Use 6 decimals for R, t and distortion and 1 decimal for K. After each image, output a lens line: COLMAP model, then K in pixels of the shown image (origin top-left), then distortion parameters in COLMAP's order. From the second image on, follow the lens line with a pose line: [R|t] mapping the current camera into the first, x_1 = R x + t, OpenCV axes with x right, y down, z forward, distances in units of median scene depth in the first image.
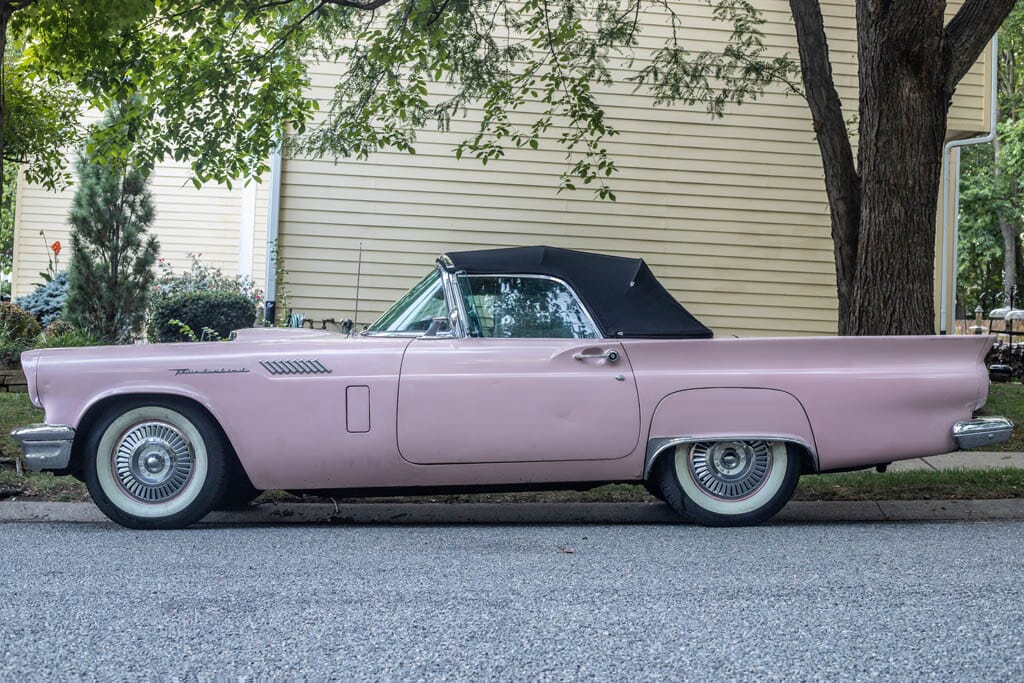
lens RADIAL K [[1448.8, 0, 536.0], [0, 1448.8, 342.5], [0, 0, 1]] dist [-0.093074, -0.015173]
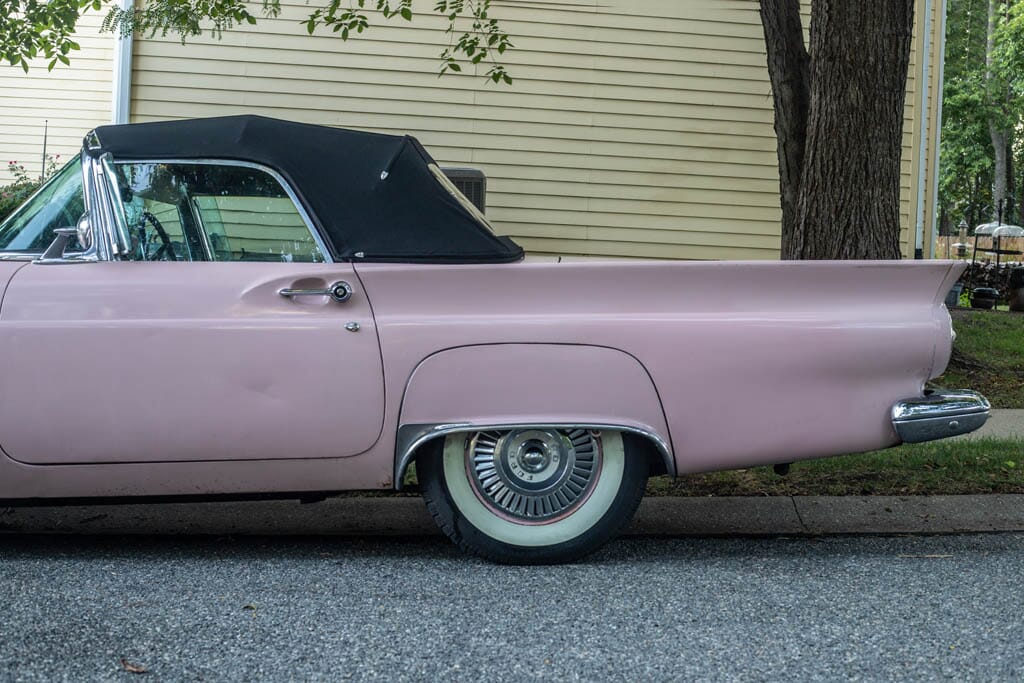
lens RADIAL K [[1522.9, 0, 491.6], [0, 1522.9, 372.5], [0, 0, 1]] dist [-0.130772, 0.066488]
pose [[0.999978, 0.003568, -0.005664, 0.054528], [-0.003131, 0.997139, 0.075522, -0.002453], [0.005917, -0.075502, 0.997128, 0.158150]]
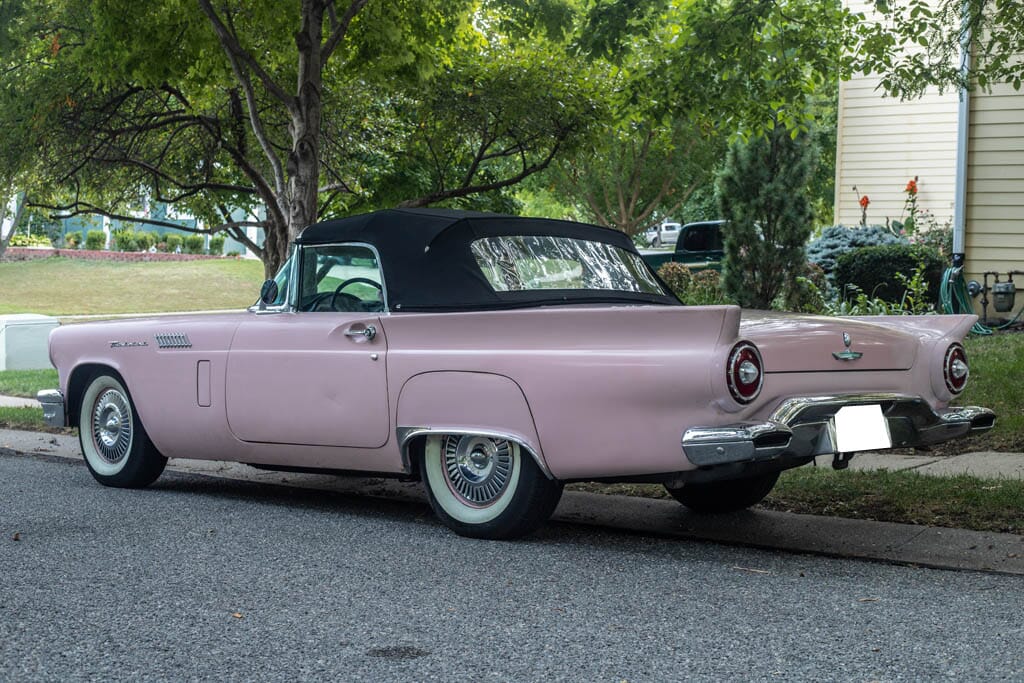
lens RADIAL K [[1448.8, 0, 536.0], [0, 1448.8, 342.5], [0, 0, 1]] dist [-0.093074, -0.015173]
pose [[0.719975, 0.010758, -0.693916, 0.334927], [0.014670, 0.999421, 0.030715, -0.004679], [0.693844, -0.032294, 0.719400, 0.194039]]
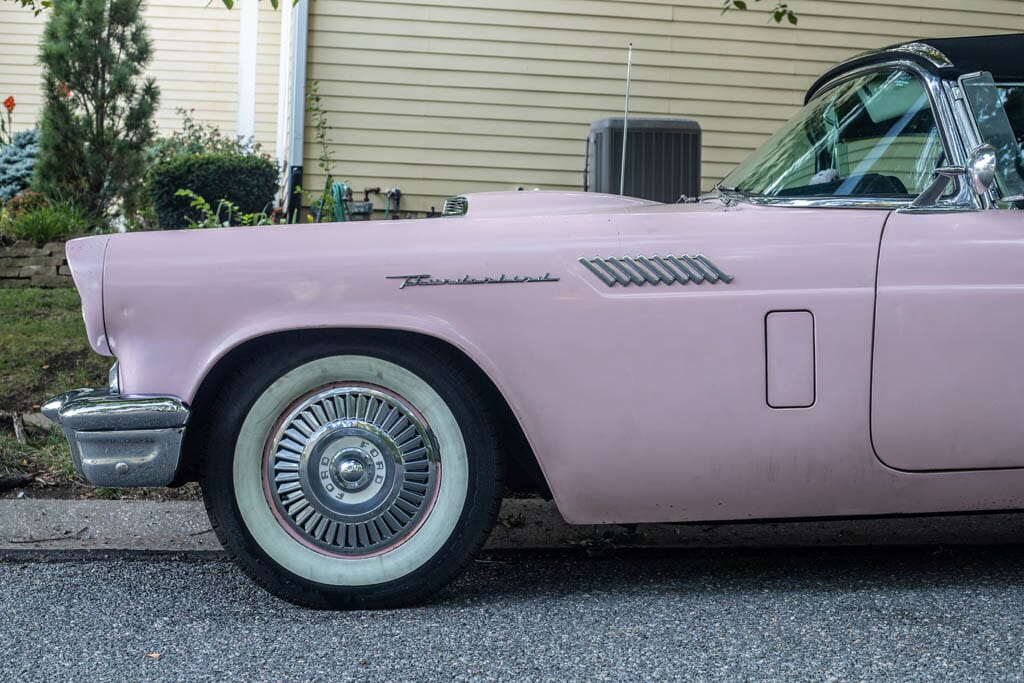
lens RADIAL K [[1535.3, 0, 510.4], [0, 1535.3, 307.7], [0, 0, 1]] dist [-0.099177, -0.009729]
pose [[0.999961, -0.003062, 0.008315, -0.098181], [0.002573, 0.998304, 0.058158, -0.000129], [-0.008479, -0.058135, 0.998273, 0.223158]]
